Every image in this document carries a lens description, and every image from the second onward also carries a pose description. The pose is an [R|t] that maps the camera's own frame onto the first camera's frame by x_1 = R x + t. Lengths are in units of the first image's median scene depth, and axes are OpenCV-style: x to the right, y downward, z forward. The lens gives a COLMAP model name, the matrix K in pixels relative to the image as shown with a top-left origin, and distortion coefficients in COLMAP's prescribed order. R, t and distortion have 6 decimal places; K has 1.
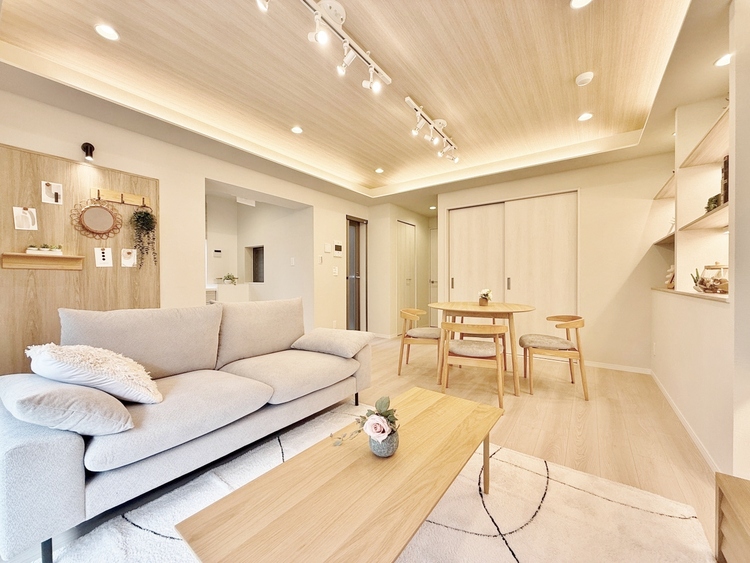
lens RADIAL K [[298.0, 0, 373.2], [0, 298.0, 281.3], [0, 0, 1]] dist [-0.000901, 0.000721]
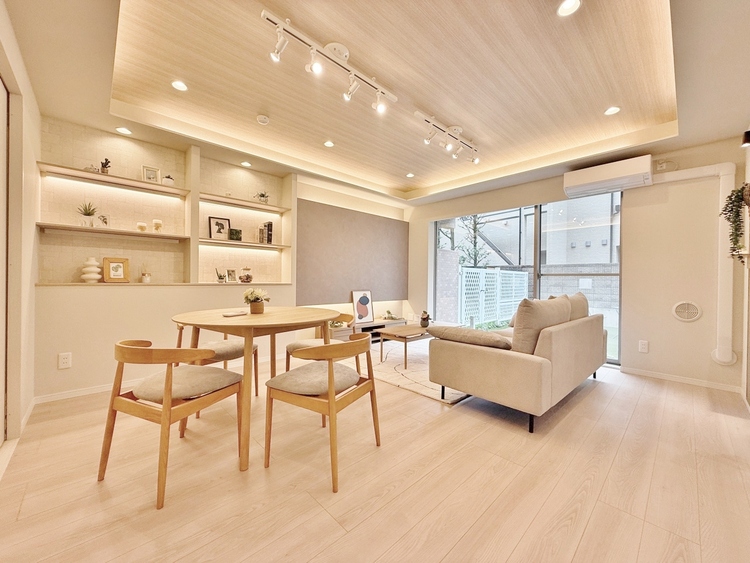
lens RADIAL K [[298.0, 0, 372.1], [0, 298.0, 281.7], [0, 0, 1]] dist [-0.000901, 0.000721]
pose [[-0.982232, -0.009739, 0.187419, -0.002977], [-0.007147, 0.999869, 0.014501, -0.000399], [-0.187536, 0.012903, -0.982173, 1.603317]]
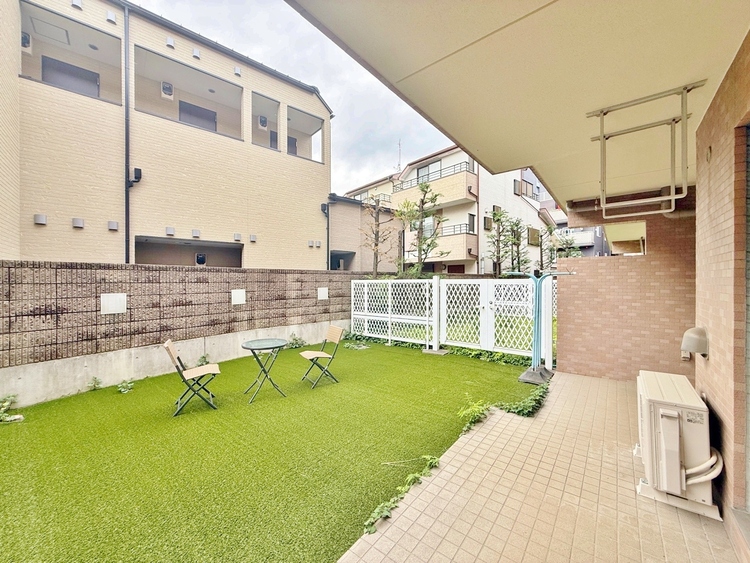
lens RADIAL K [[298.0, 0, 372.9], [0, 298.0, 280.7], [0, 0, 1]] dist [-0.000901, 0.000721]
pose [[-0.059936, 0.006064, -0.998184, -0.129894], [-0.007773, 0.999948, 0.006541, -0.089438], [0.998172, 0.008151, -0.059885, -0.368562]]
